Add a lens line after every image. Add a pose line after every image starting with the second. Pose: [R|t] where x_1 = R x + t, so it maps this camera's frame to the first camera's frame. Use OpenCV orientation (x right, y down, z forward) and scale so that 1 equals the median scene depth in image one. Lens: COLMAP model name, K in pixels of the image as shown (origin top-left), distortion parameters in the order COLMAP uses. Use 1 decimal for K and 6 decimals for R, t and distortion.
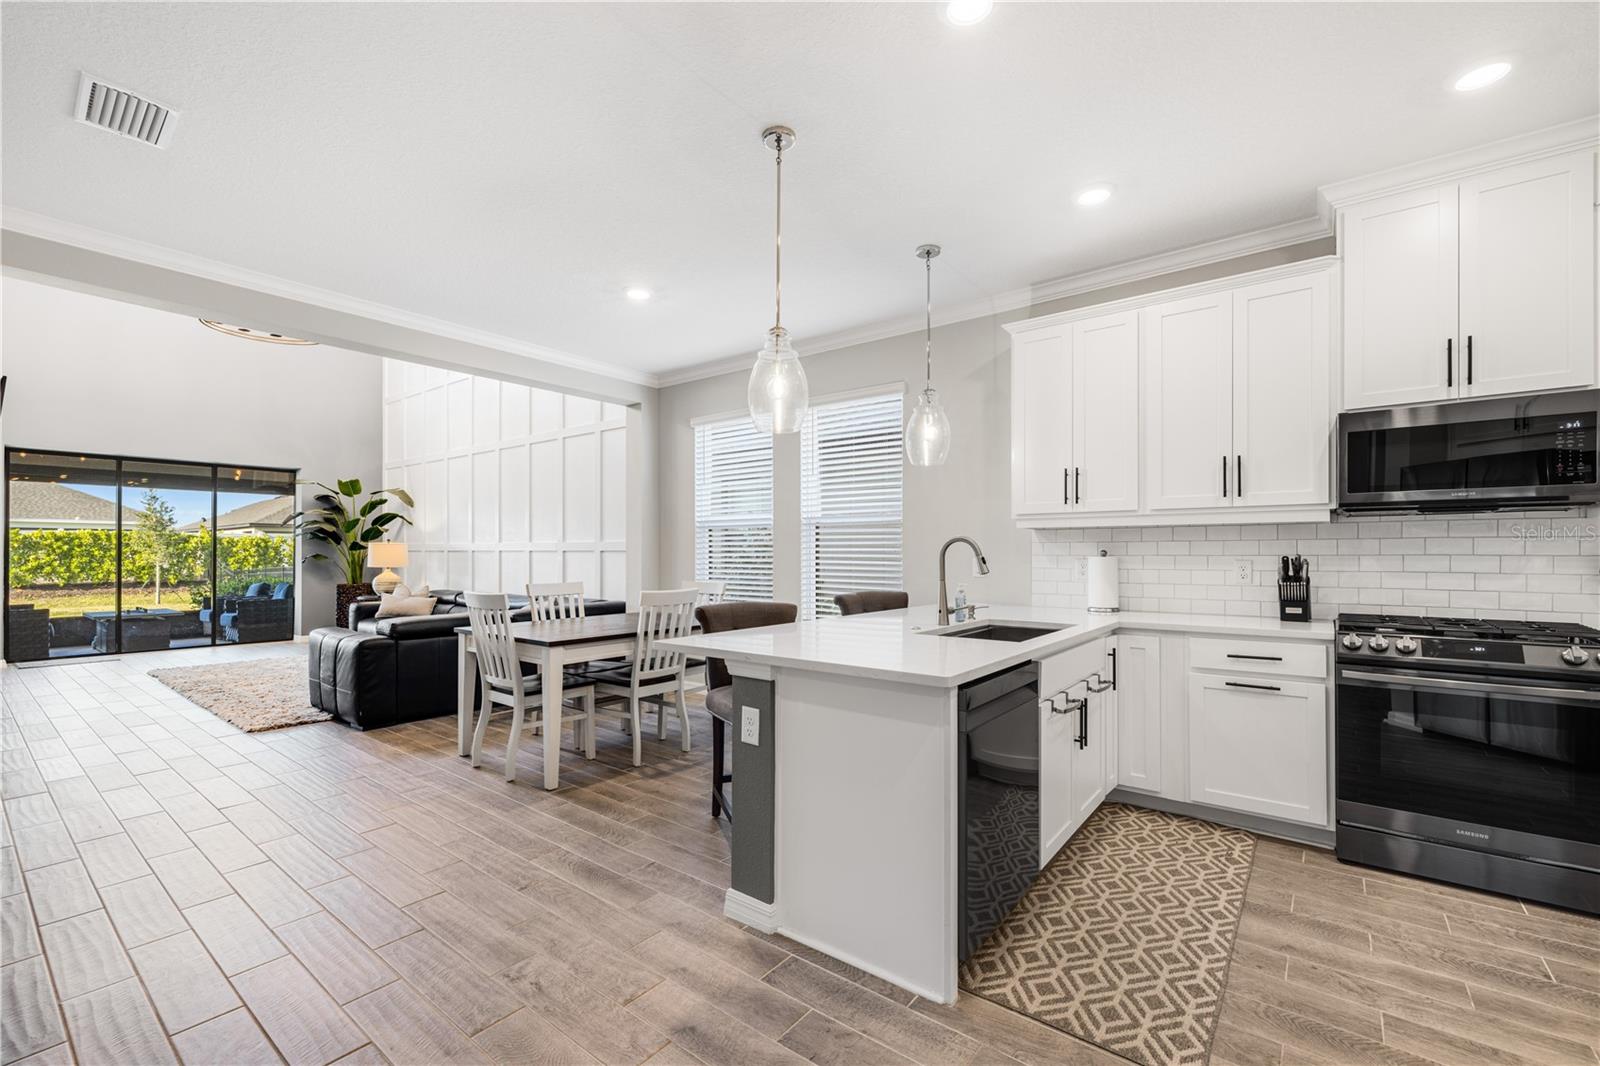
lens RADIAL K [[676.8, 0, 794.3], [0, 676.8, 548.6], [0, 0, 1]] dist [-0.000181, -0.000231]
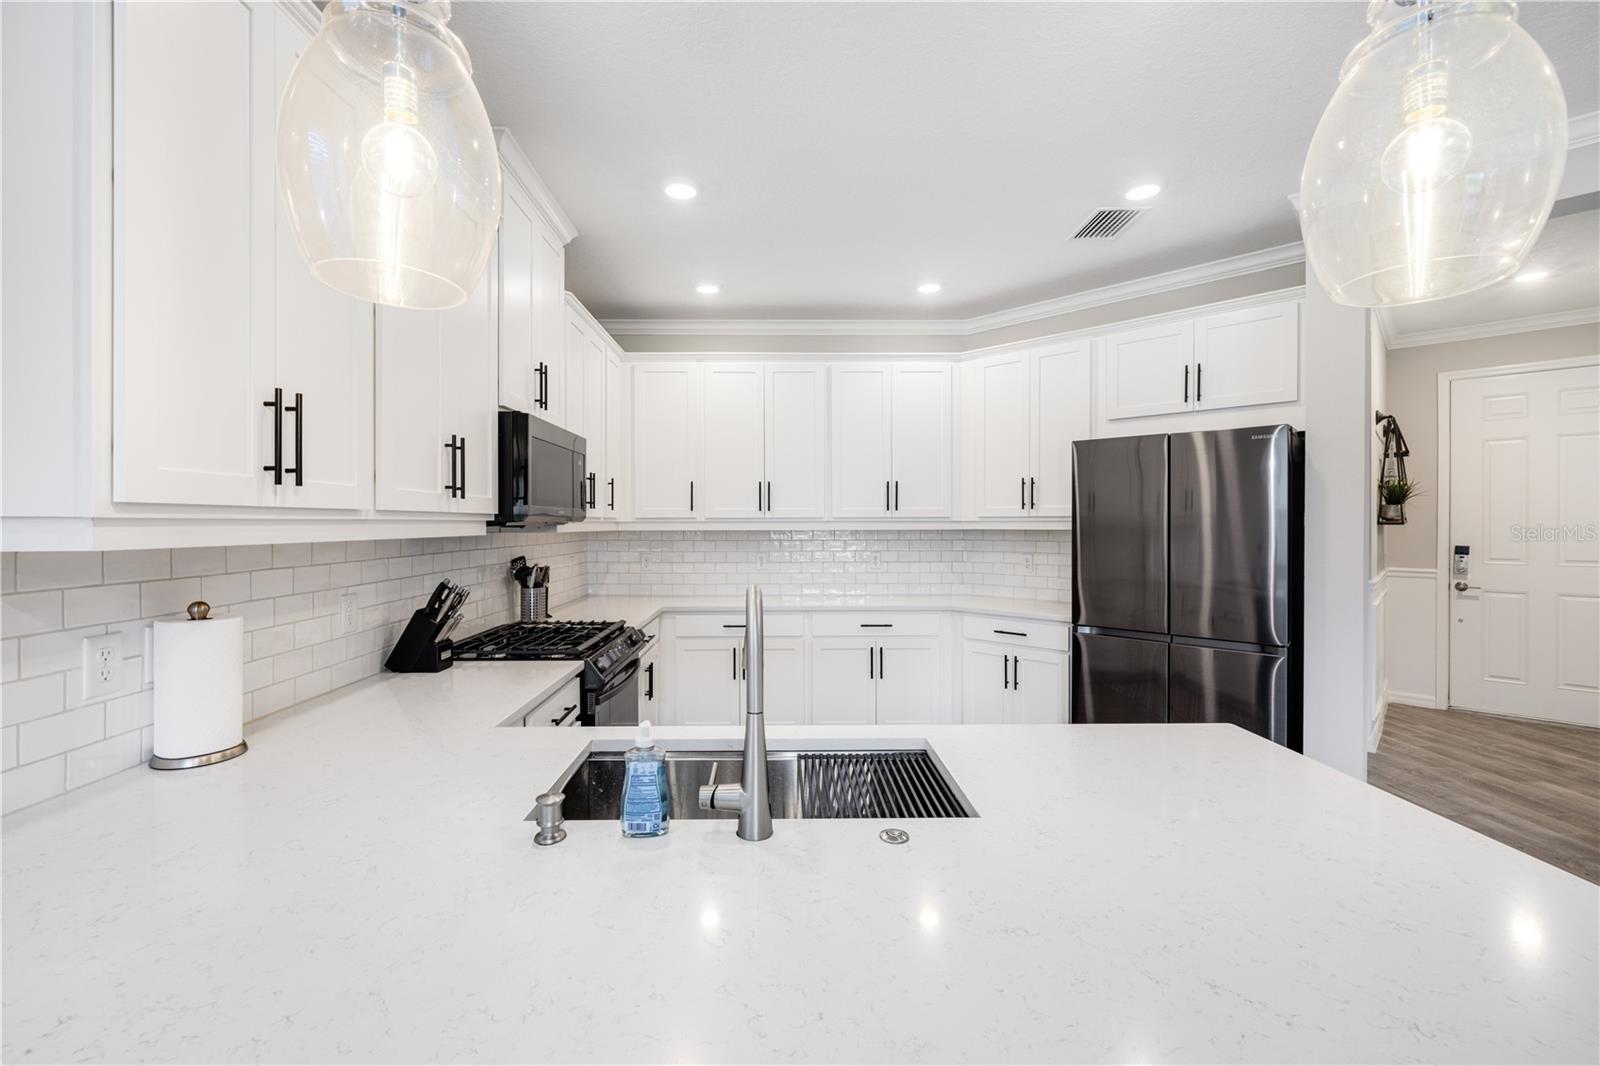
lens RADIAL K [[674.9, 0, 781.5], [0, 674.9, 528.5], [0, 0, 1]] dist [-0.001322, -0.000168]
pose [[-0.623171, -0.005197, 0.782069, -0.073353], [-0.002447, 0.999986, 0.004696, -0.056166], [-0.782082, 0.001013, -0.623175, 1.289760]]
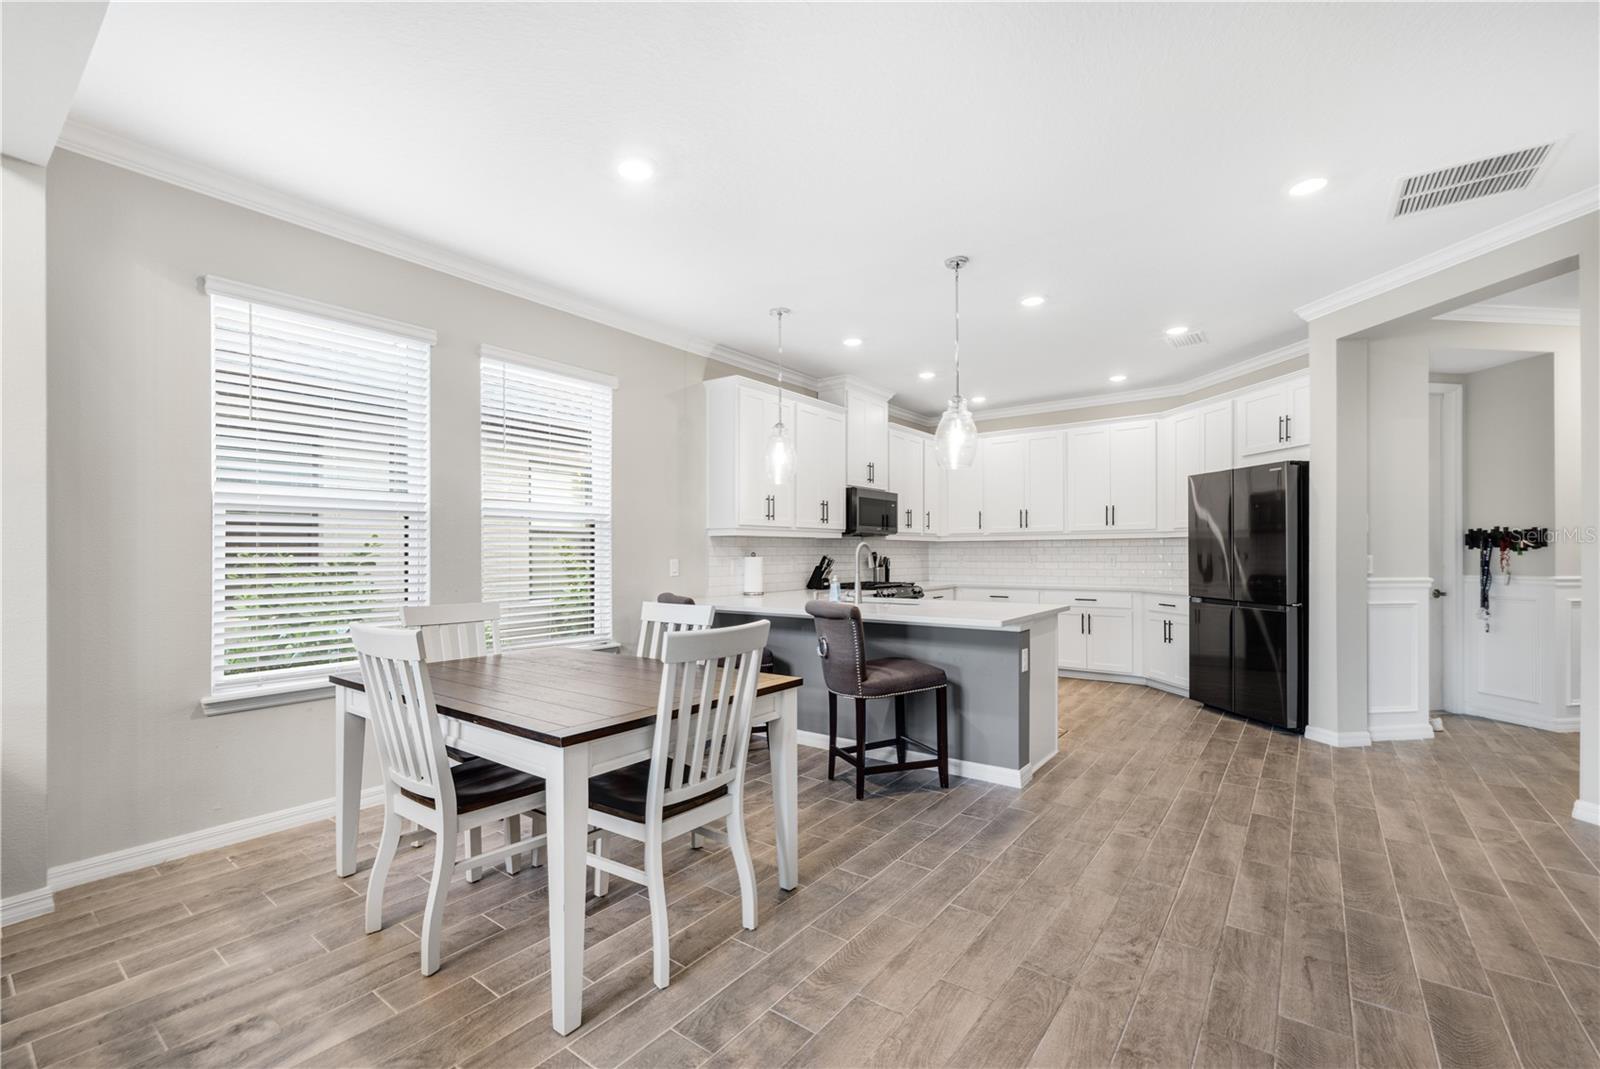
lens RADIAL K [[680.3, 0, 793.4], [0, 680.3, 555.6], [0, 0, 1]] dist [0.000634, 0.000054]
pose [[-0.013630, -0.002932, 0.999903, -1.312325], [-0.001066, 0.999995, 0.002918, 0.006150], [-0.999907, -0.001026, -0.013633, 1.230591]]
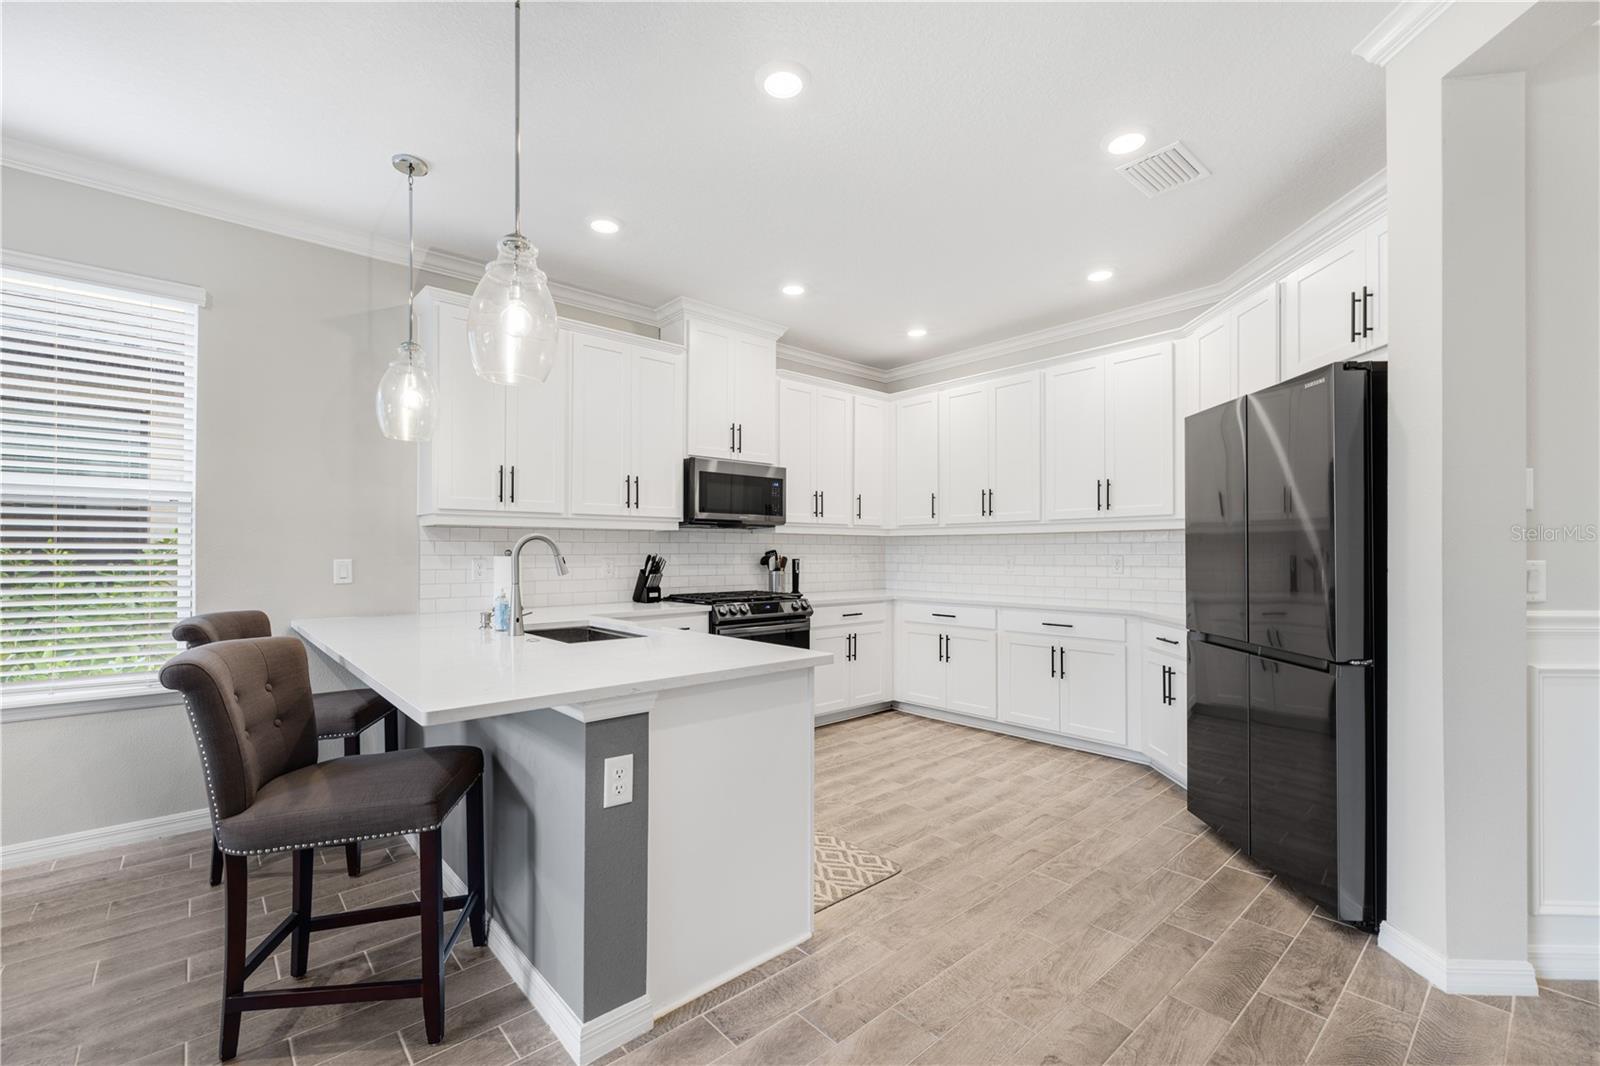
lens RADIAL K [[676.8, 0, 794.3], [0, 676.8, 548.6], [0, 0, 1]] dist [-0.000181, -0.000231]
pose [[0.180334, 0.005679, 0.983589, -0.603610], [-0.005175, 0.999975, -0.004825, 0.004396], [-0.983592, -0.004220, 0.180359, 0.525075]]
